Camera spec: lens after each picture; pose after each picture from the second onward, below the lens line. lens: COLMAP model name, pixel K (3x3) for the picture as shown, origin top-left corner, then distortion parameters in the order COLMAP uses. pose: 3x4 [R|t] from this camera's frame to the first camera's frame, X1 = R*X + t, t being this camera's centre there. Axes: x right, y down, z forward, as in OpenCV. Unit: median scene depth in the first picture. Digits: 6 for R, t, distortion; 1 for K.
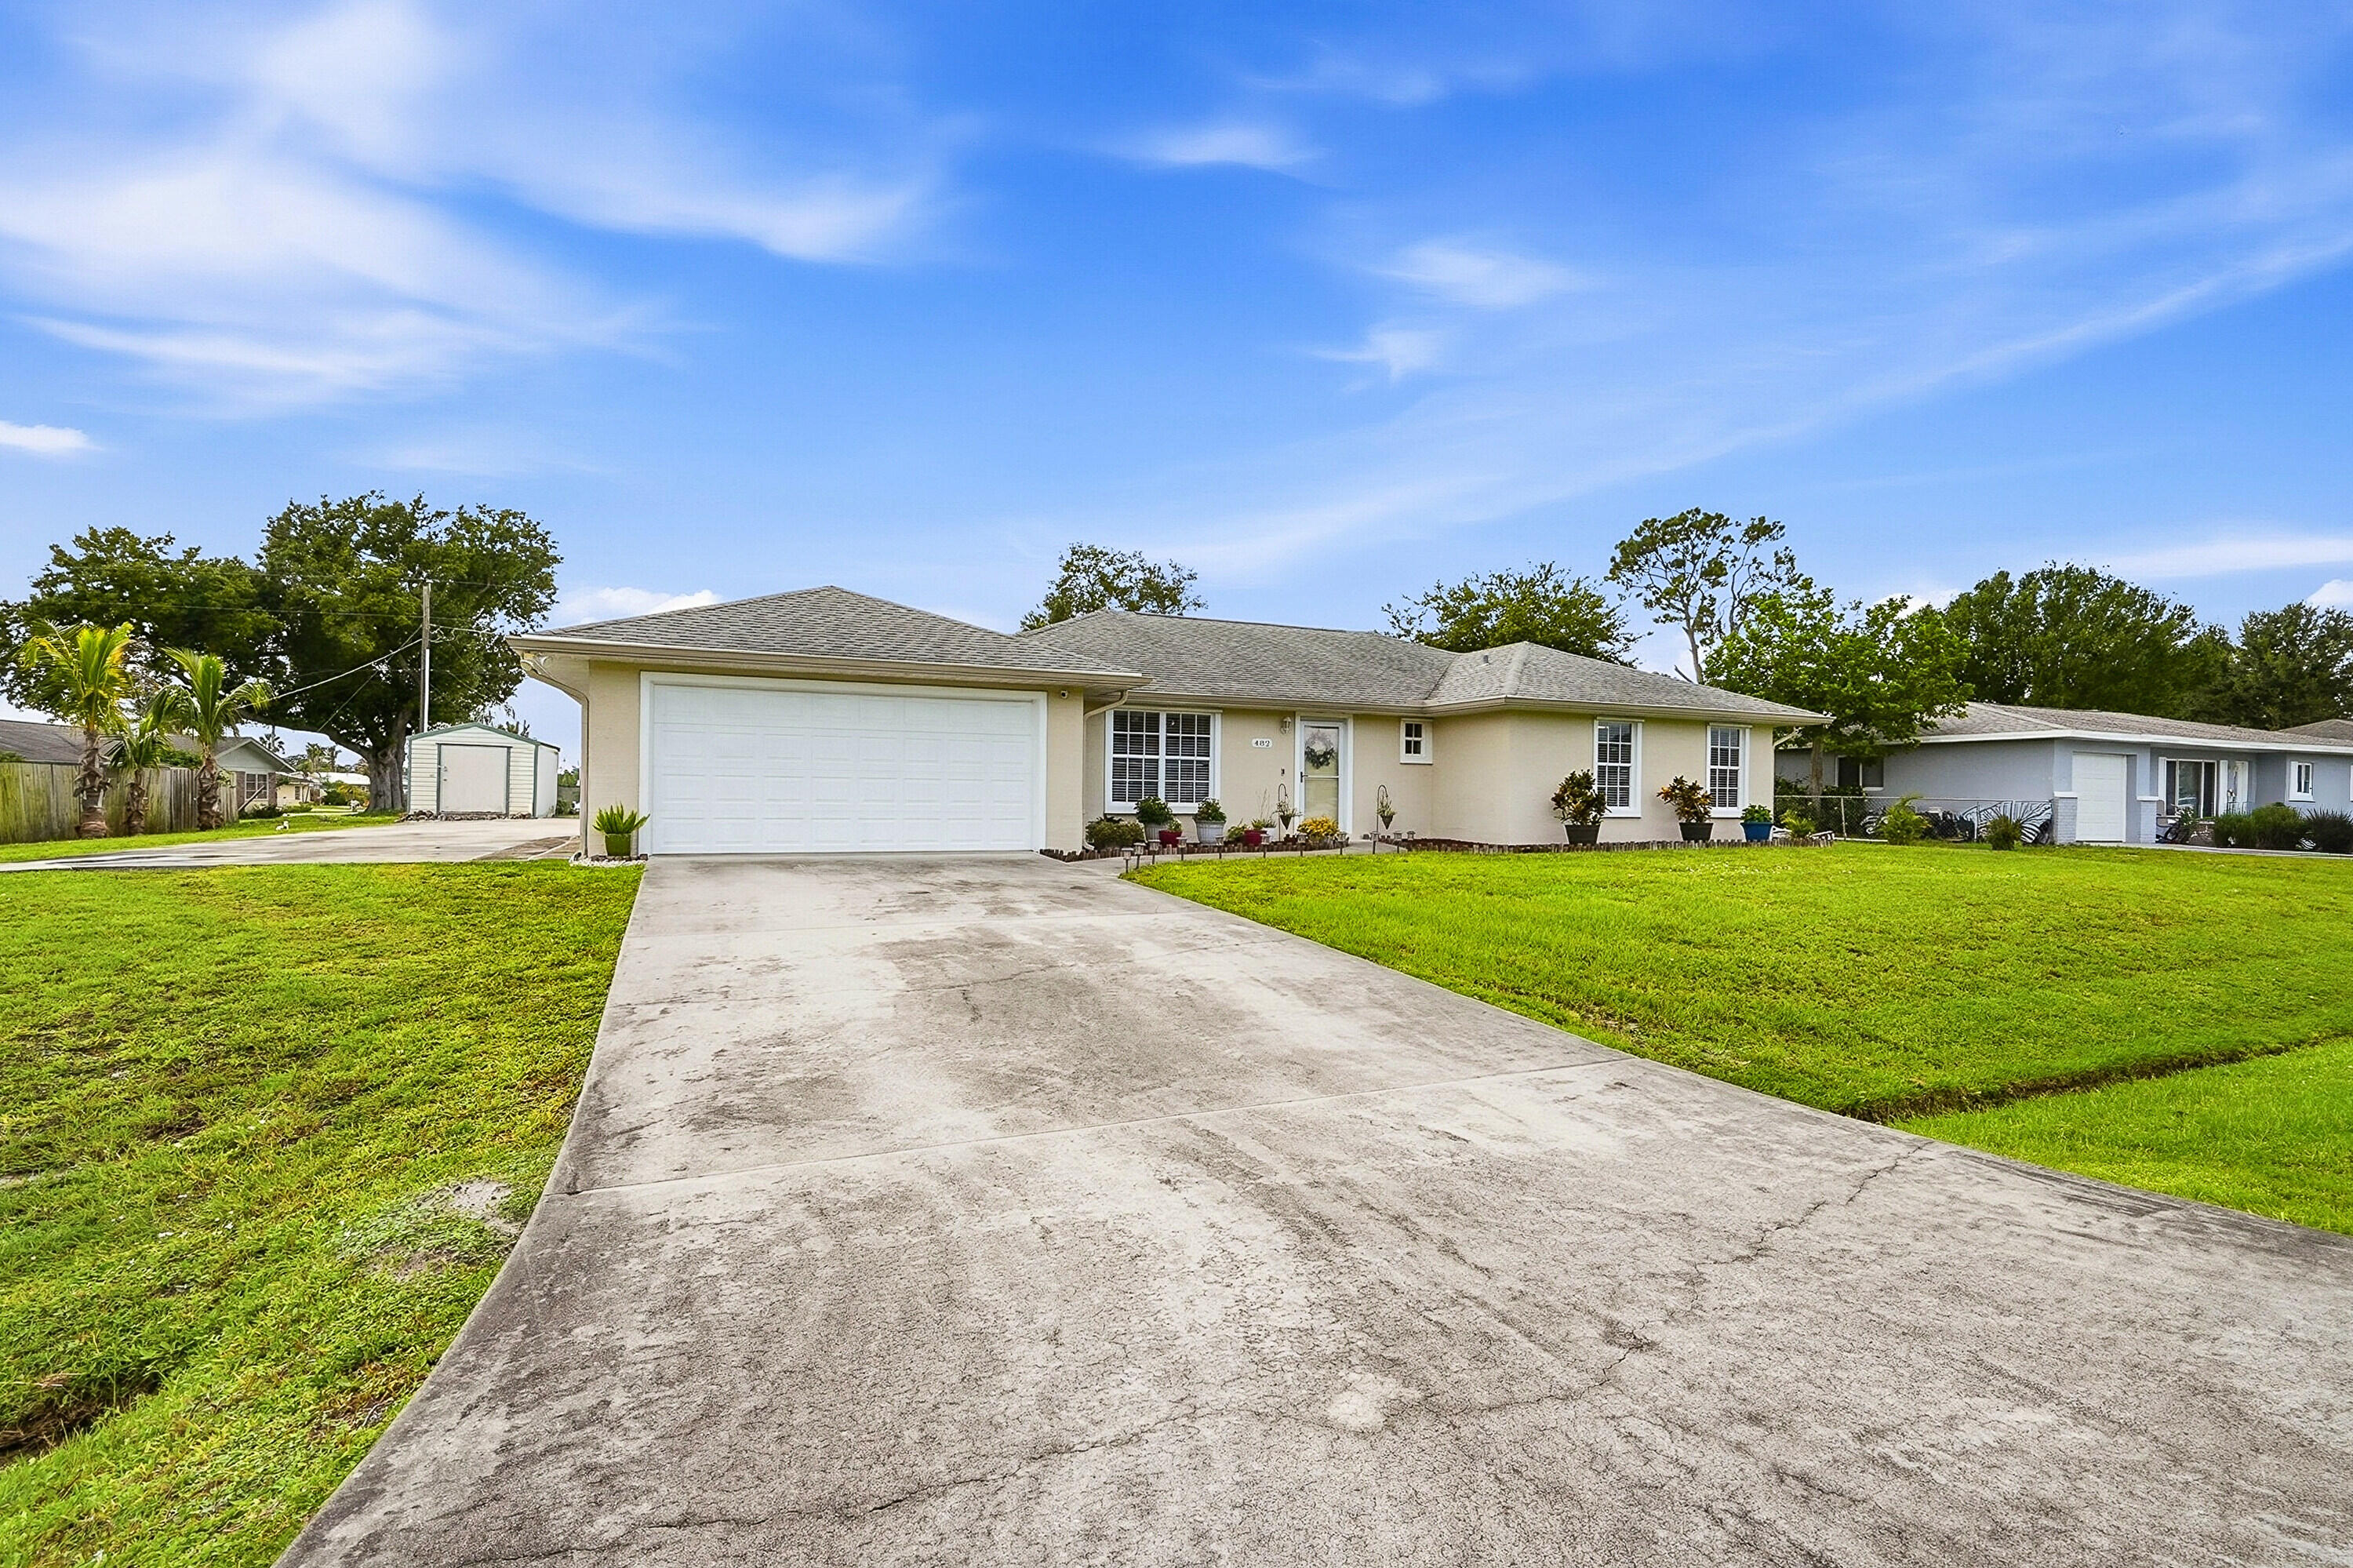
lens RADIAL K [[1078.7, 0, 1177.0], [0, 1078.7, 802.3], [0, 0, 1]] dist [-0.001016, 0.000016]
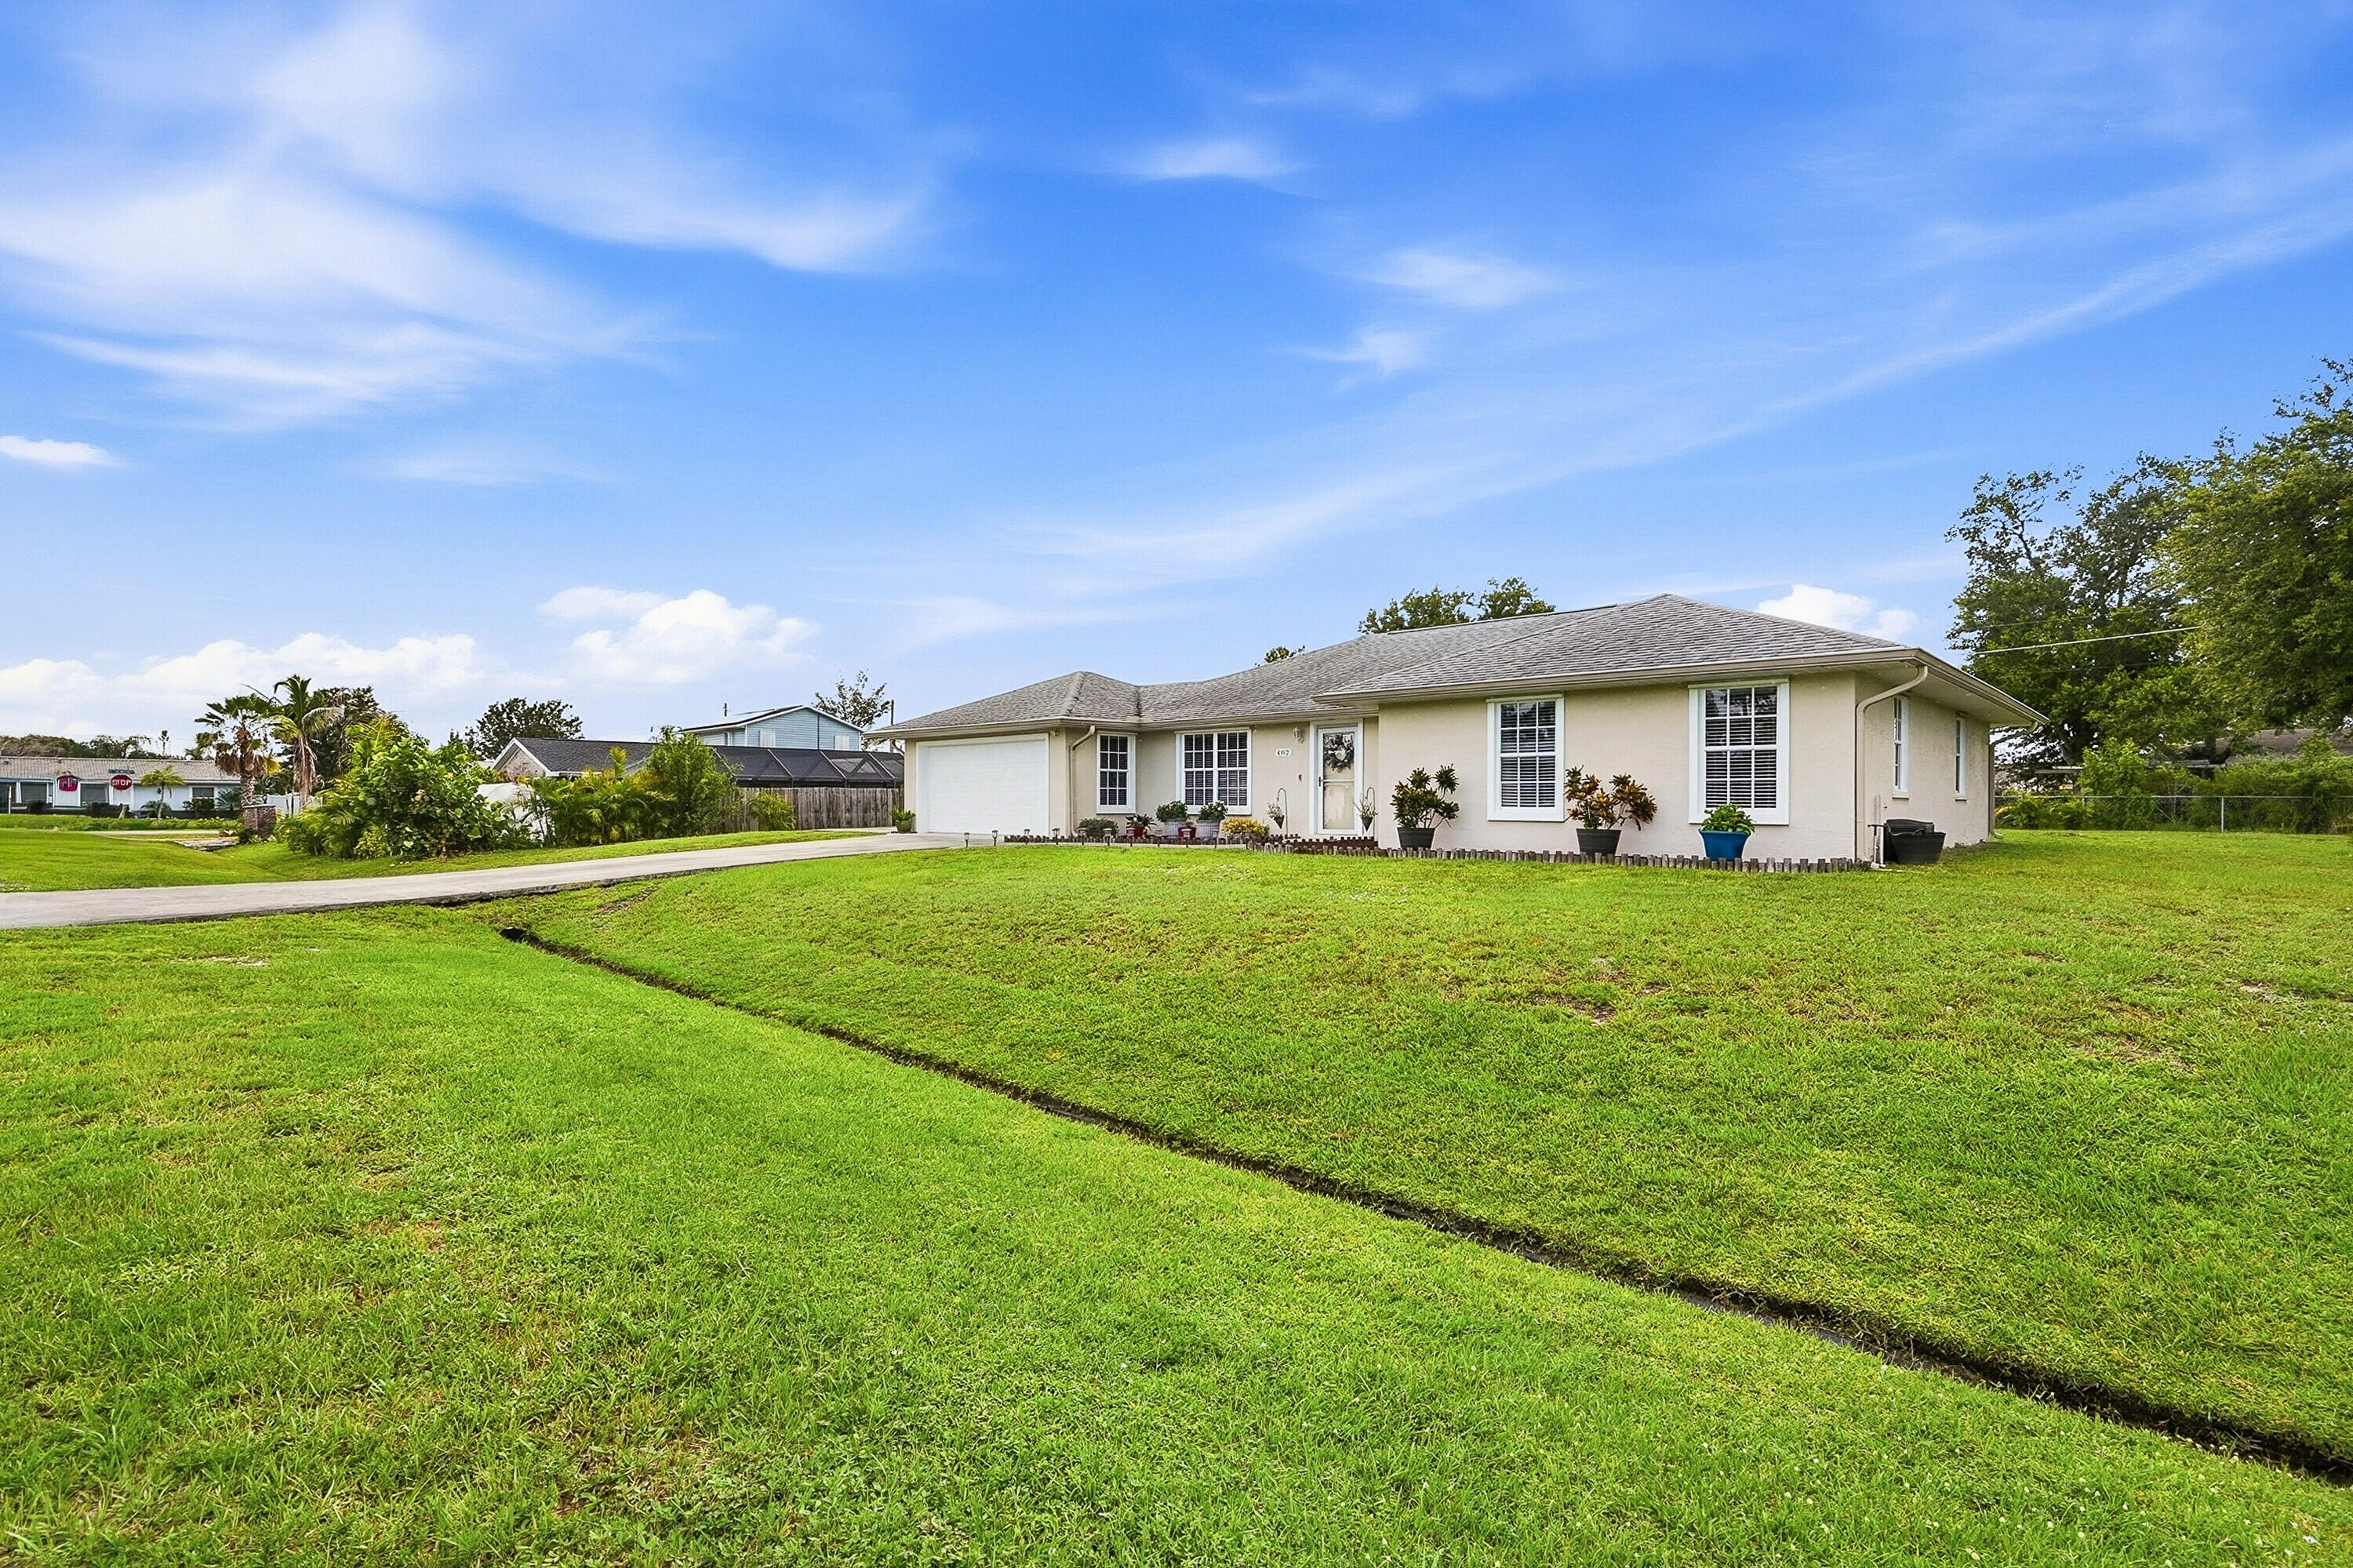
lens RADIAL K [[1078.7, 0, 1166.8], [0, 1078.7, 793.4], [0, 0, 1]] dist [-0.001016, 0.000016]
pose [[0.364207, -0.014127, -0.931211, 1.107917], [0.004466, 0.999900, -0.013423, 0.003038], [0.931307, 0.000730, 0.364234, 0.488091]]
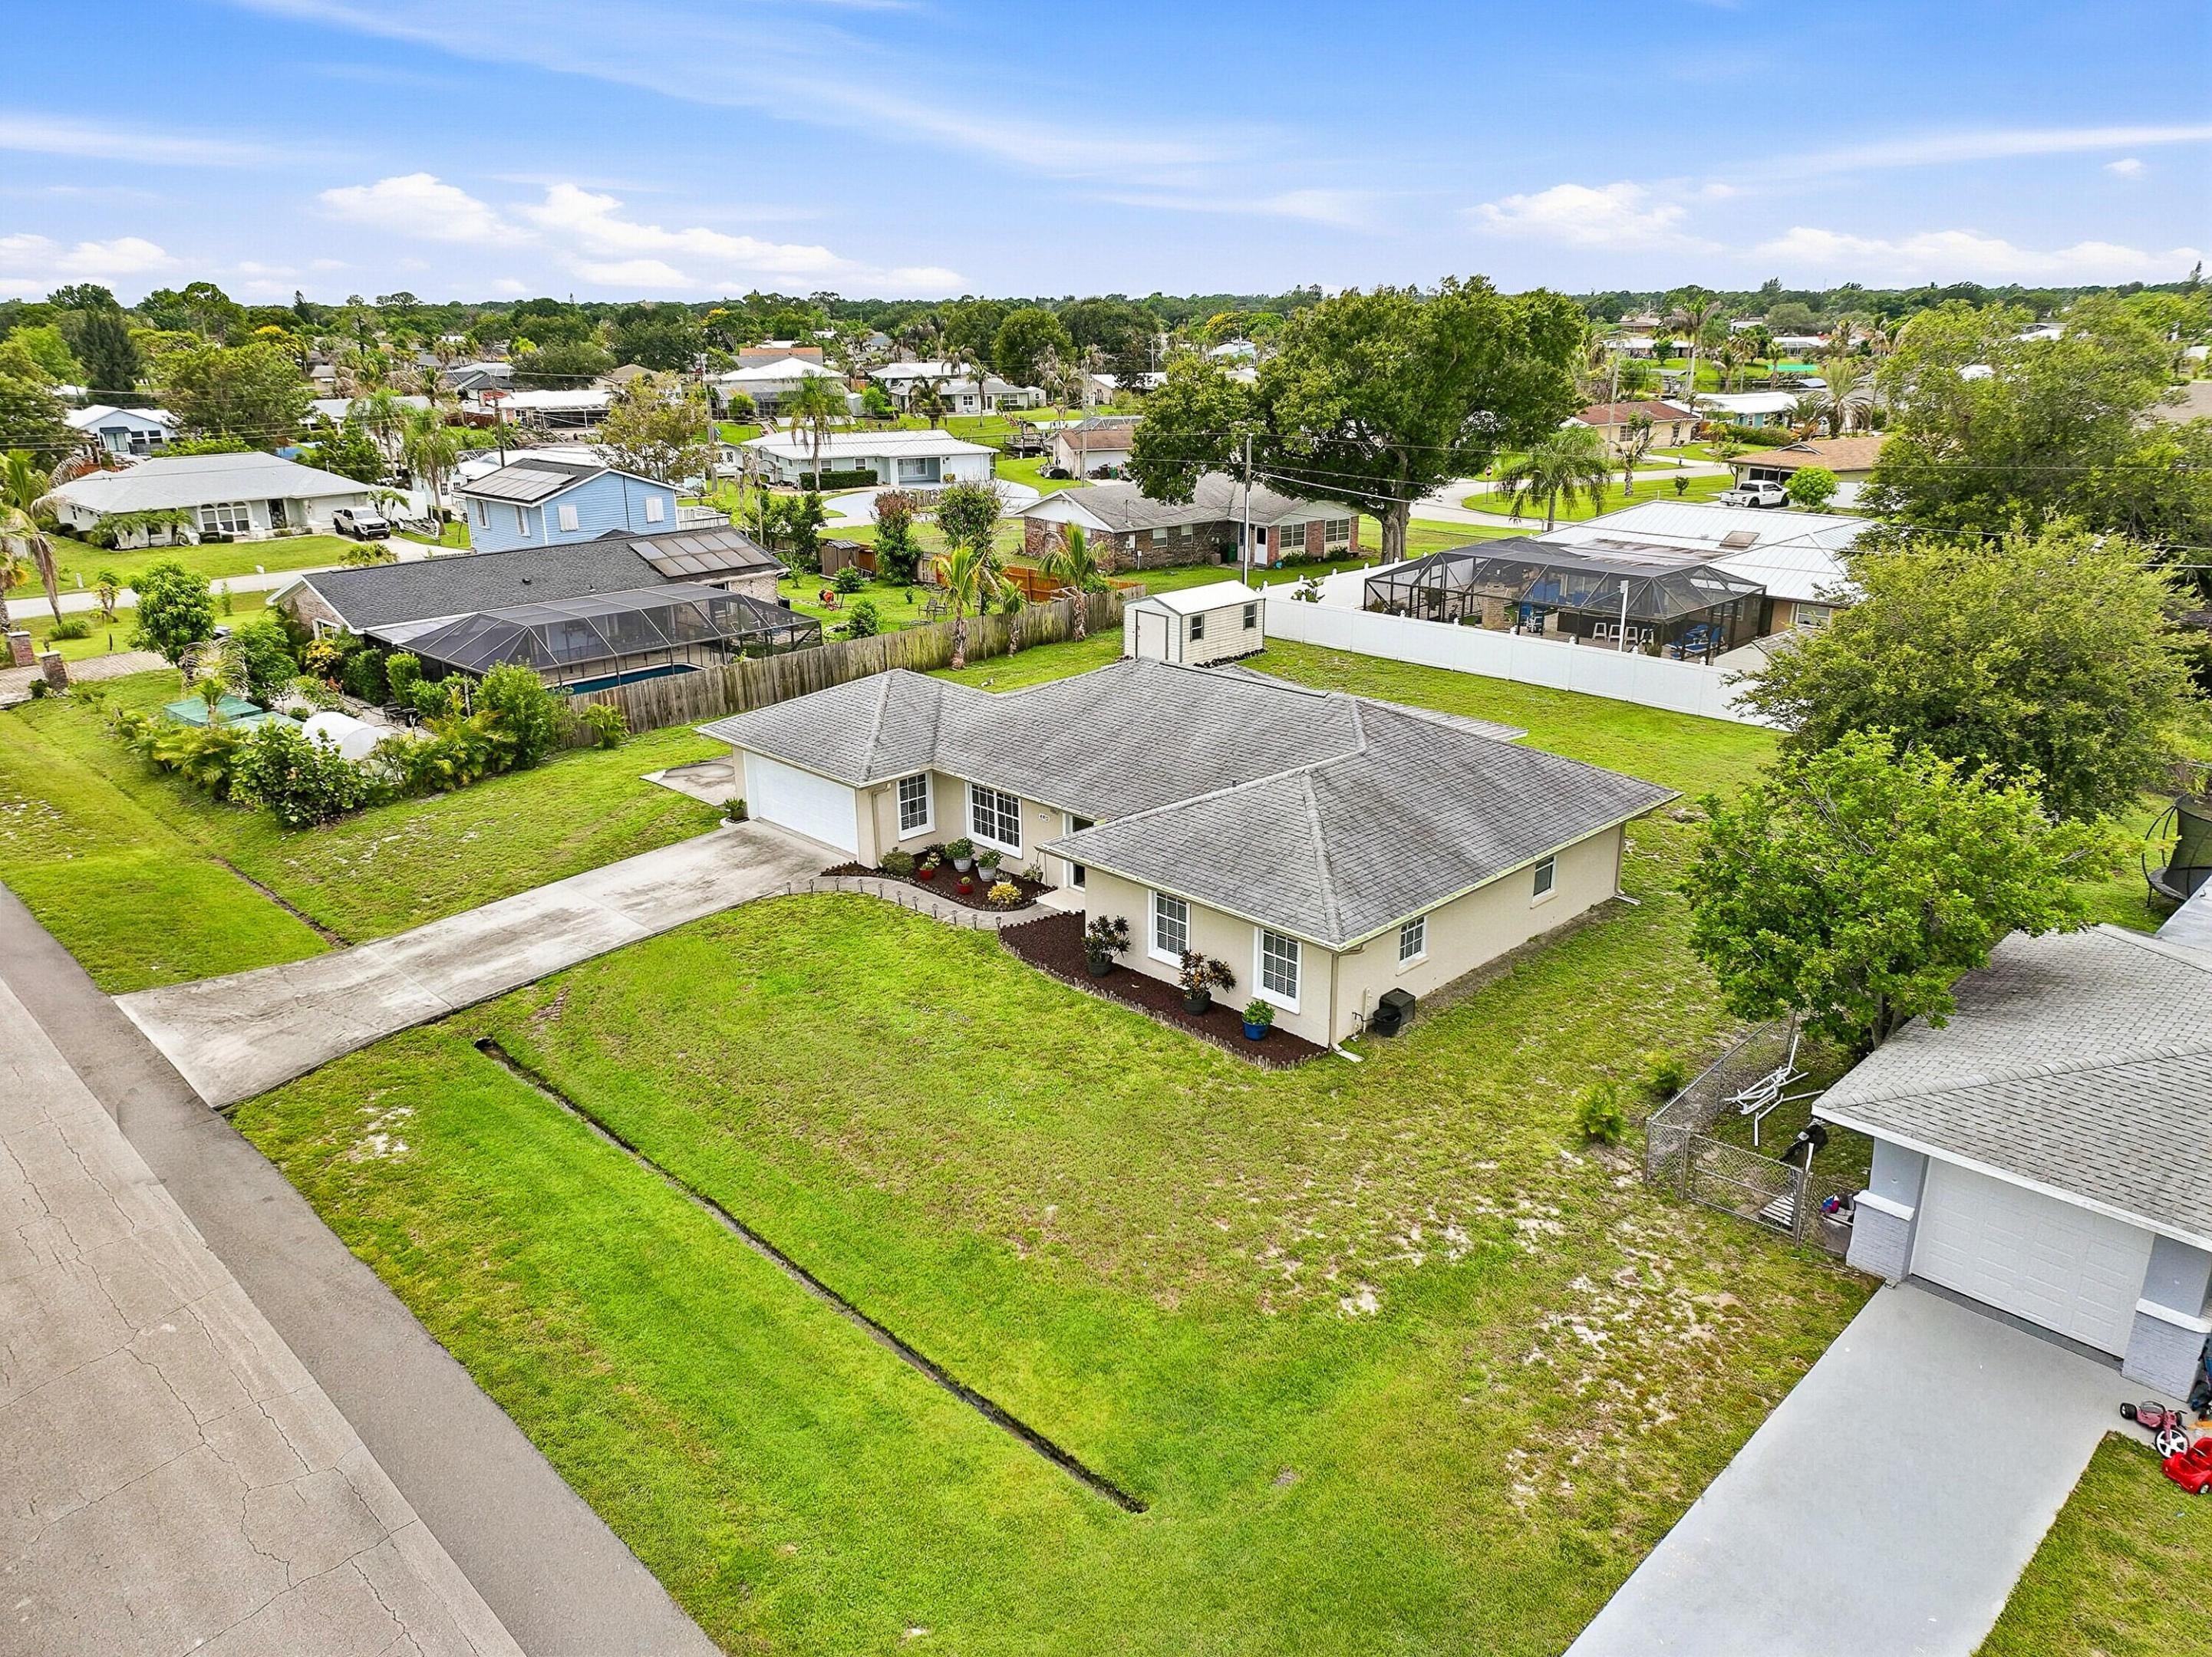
lens RADIAL K [[1553.2, 0, 1107.7], [0, 1553.2, 821.9], [0, 0, 1]] dist [-0.000681, 0.016500]
pose [[0.352062, 0.286407, -0.891080, 1.902794], [0.006672, 0.951240, 0.308380, -0.670037], [0.935953, -0.114515, 0.332984, 0.430141]]
